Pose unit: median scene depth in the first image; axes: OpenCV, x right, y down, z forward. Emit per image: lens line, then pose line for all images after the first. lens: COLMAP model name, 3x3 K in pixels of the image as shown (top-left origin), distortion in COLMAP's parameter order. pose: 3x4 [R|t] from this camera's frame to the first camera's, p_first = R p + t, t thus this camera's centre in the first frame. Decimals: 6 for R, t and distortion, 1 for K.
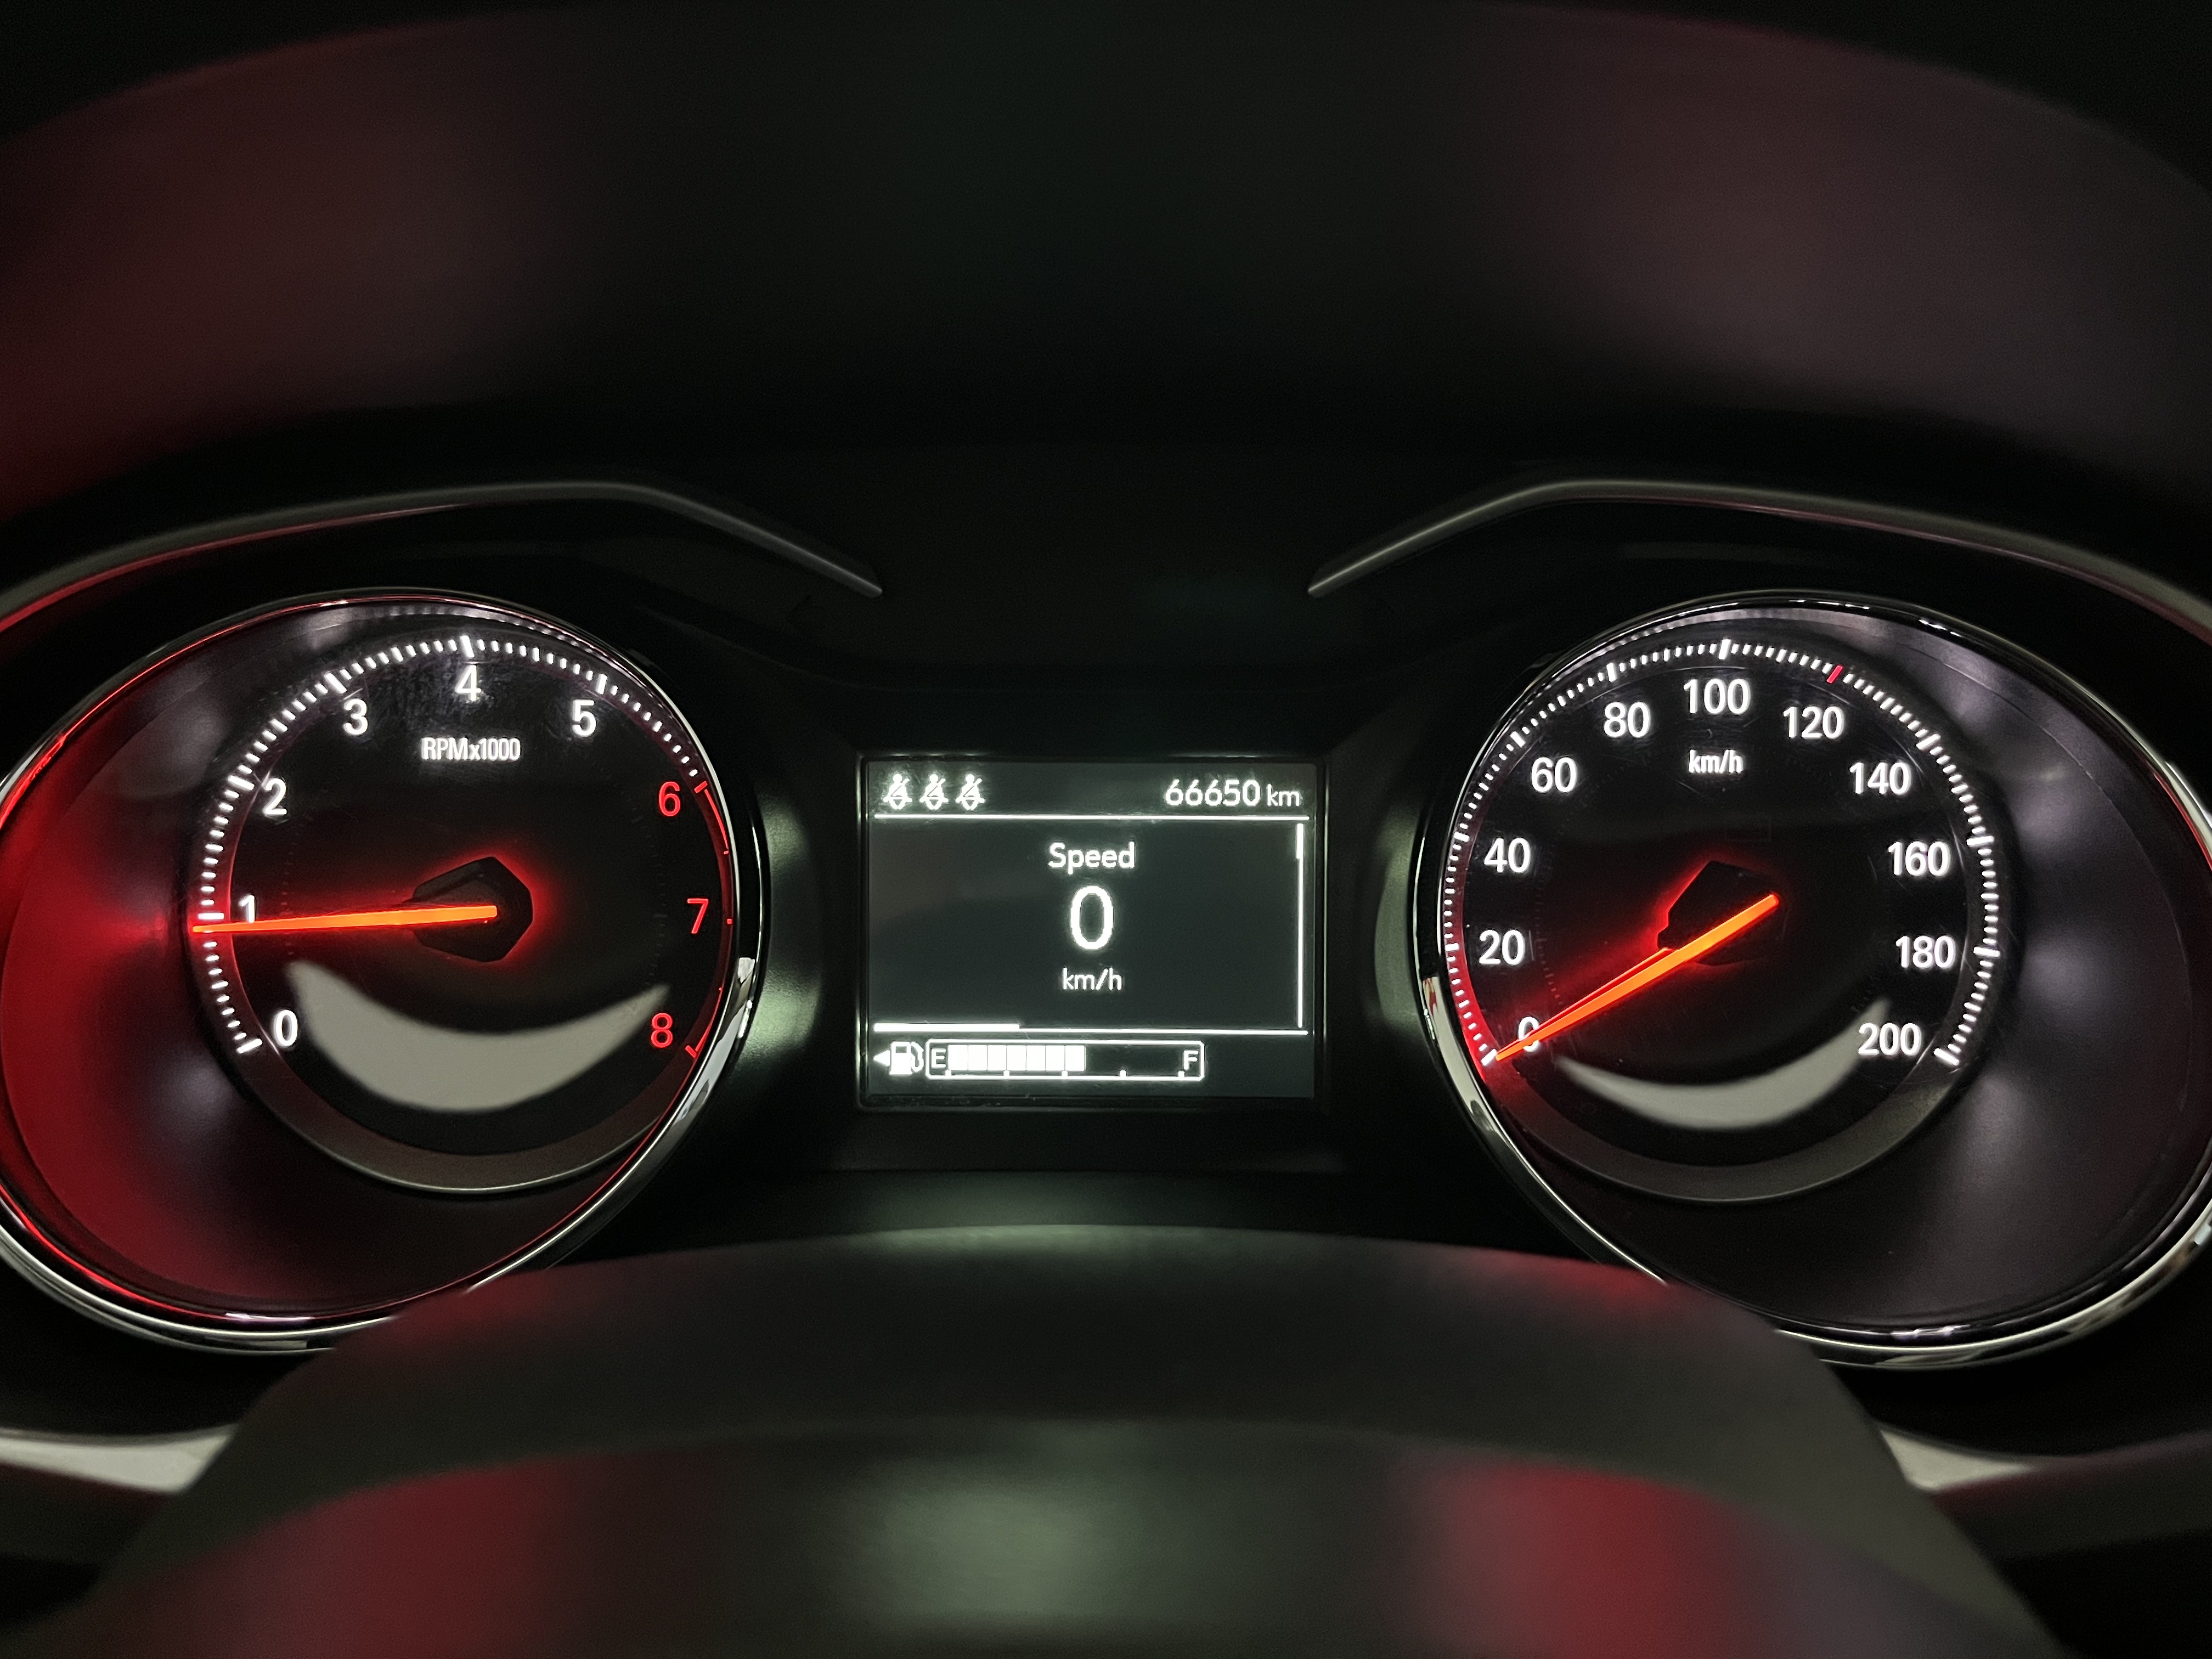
lens RADIAL K [[1719.1, 0, 1106.1], [0, 1719.1, 826.3], [0, 0, 1]] dist [0.060972, -0.078027]
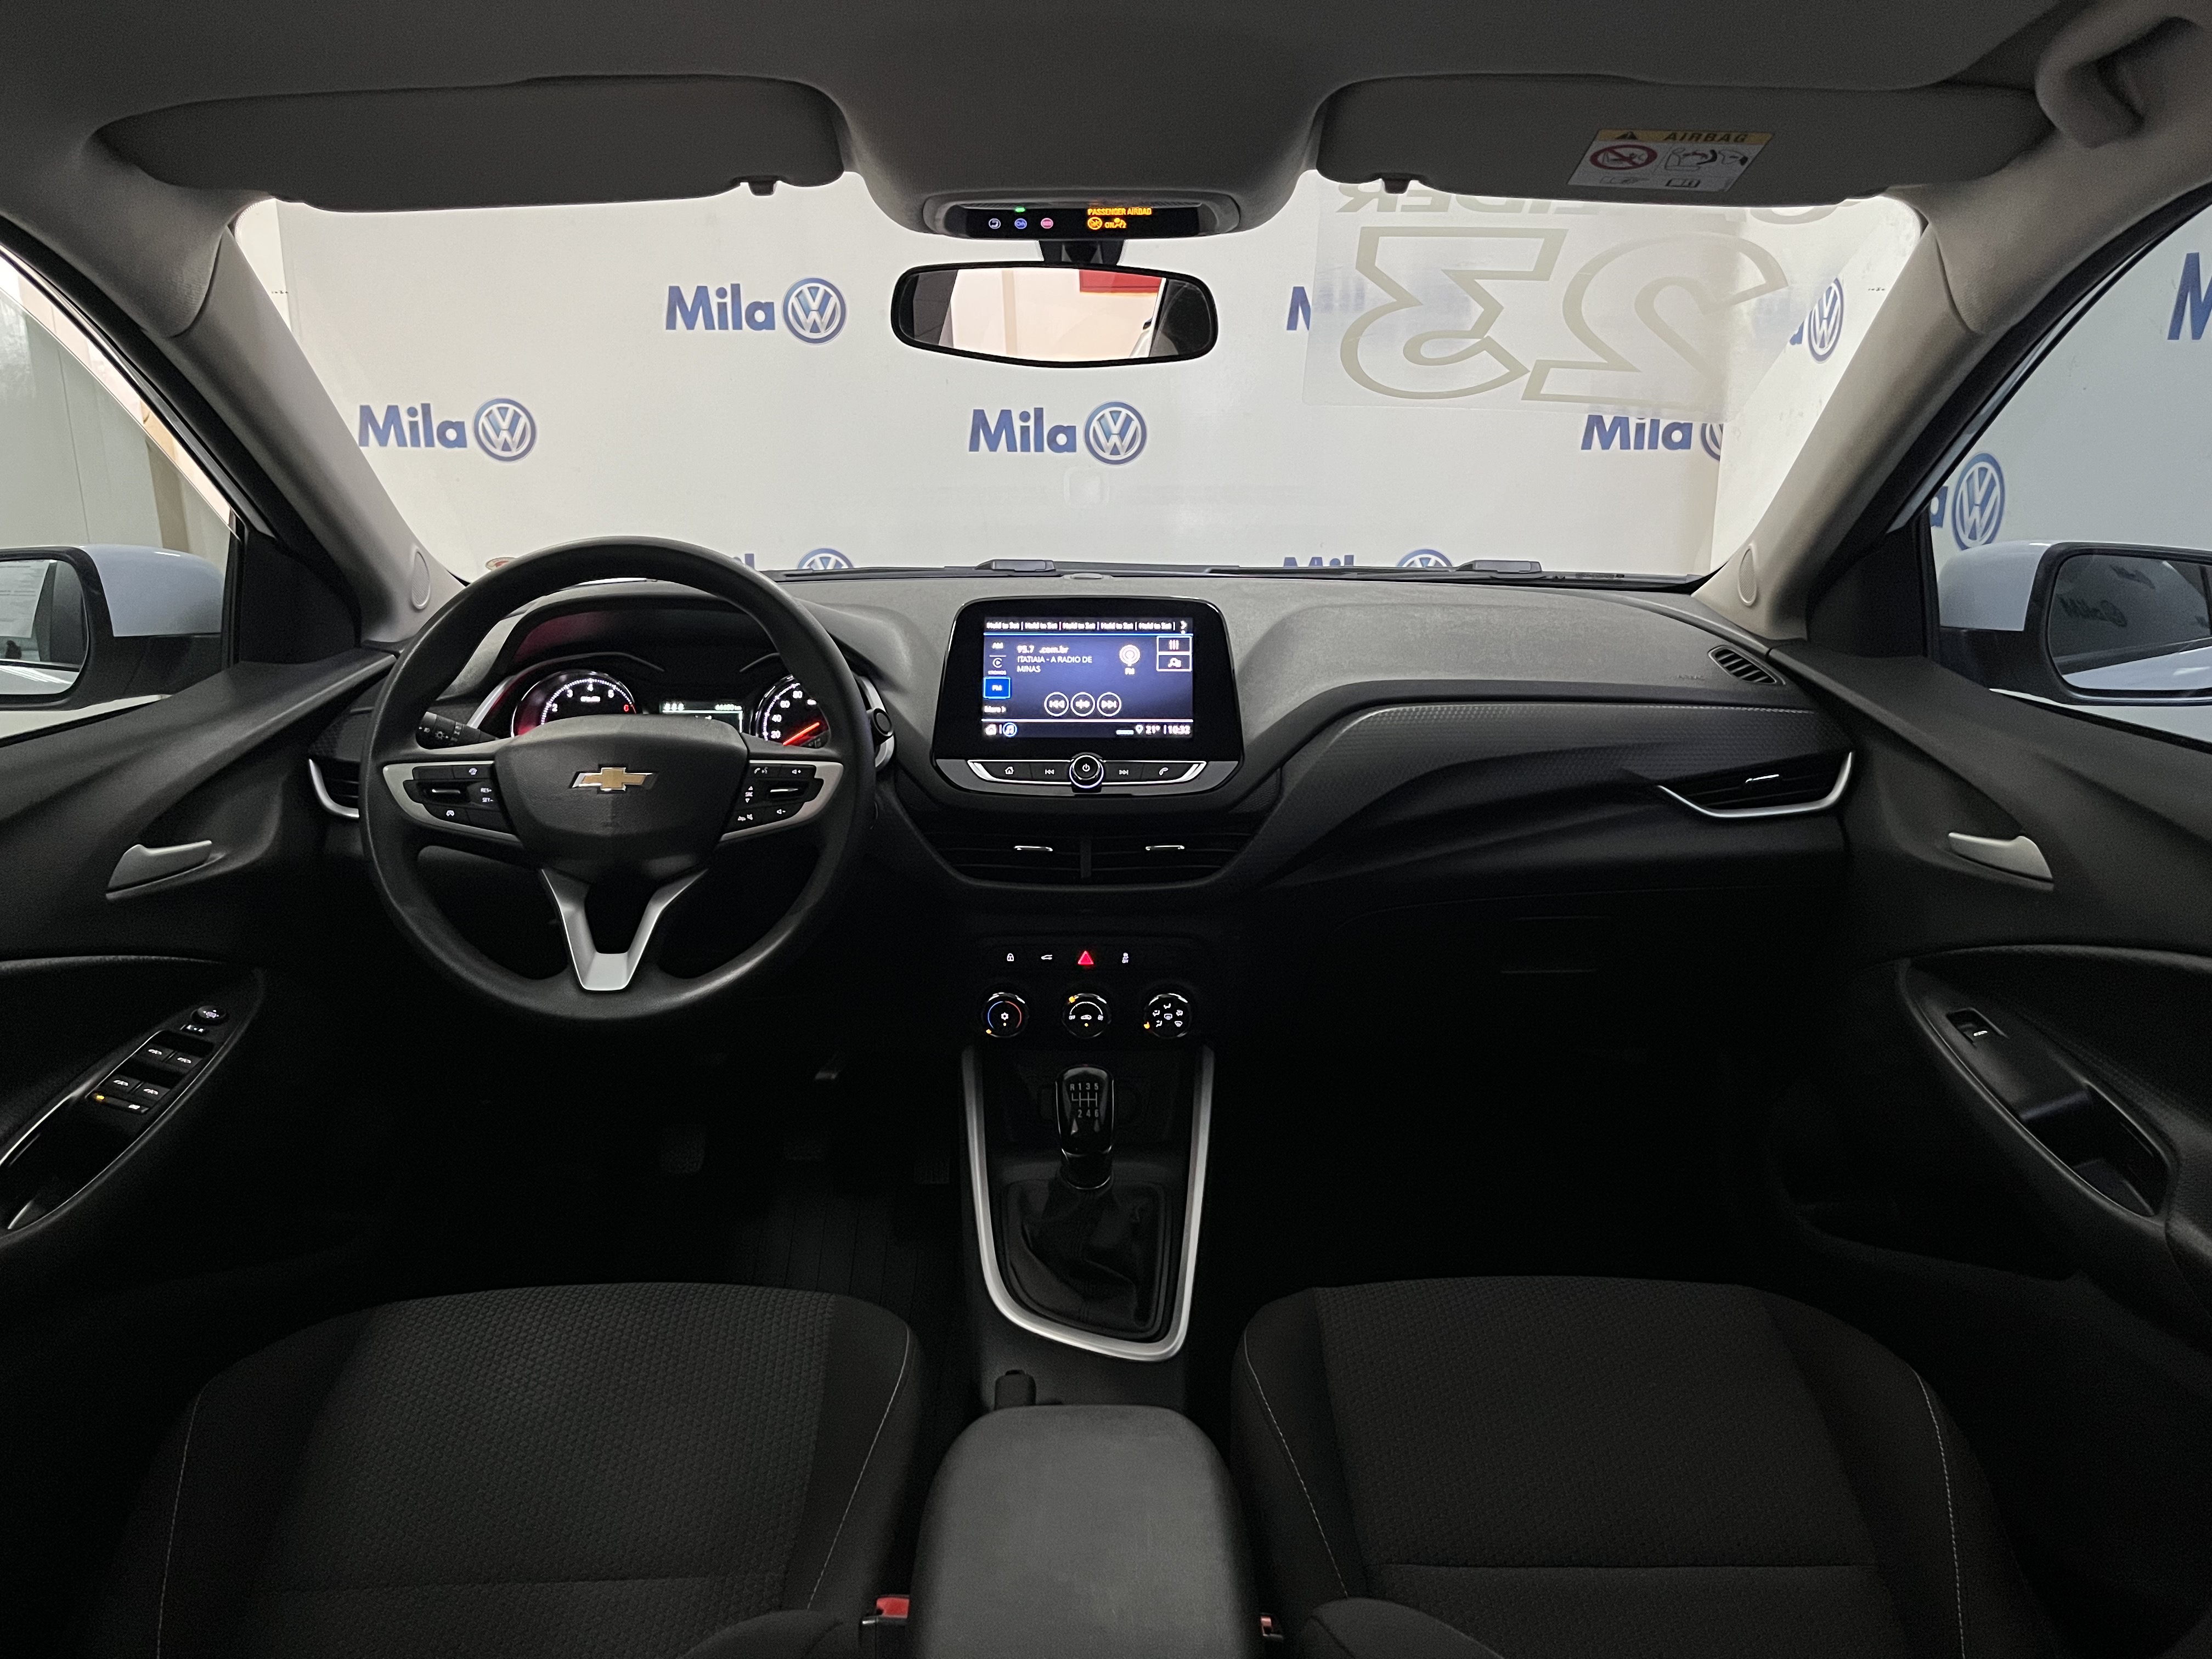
lens RADIAL K [[1719.1, 0, 1105.3], [0, 1719.1, 831.6], [0, 0, 1]] dist [0.060972, -0.078027]
pose [[0.999223, -0.000742, 0.039407, 1.082146], [0.004223, 0.996084, -0.088312, 0.886841], [-0.039187, 0.088410, 0.995313, -4.611686]]
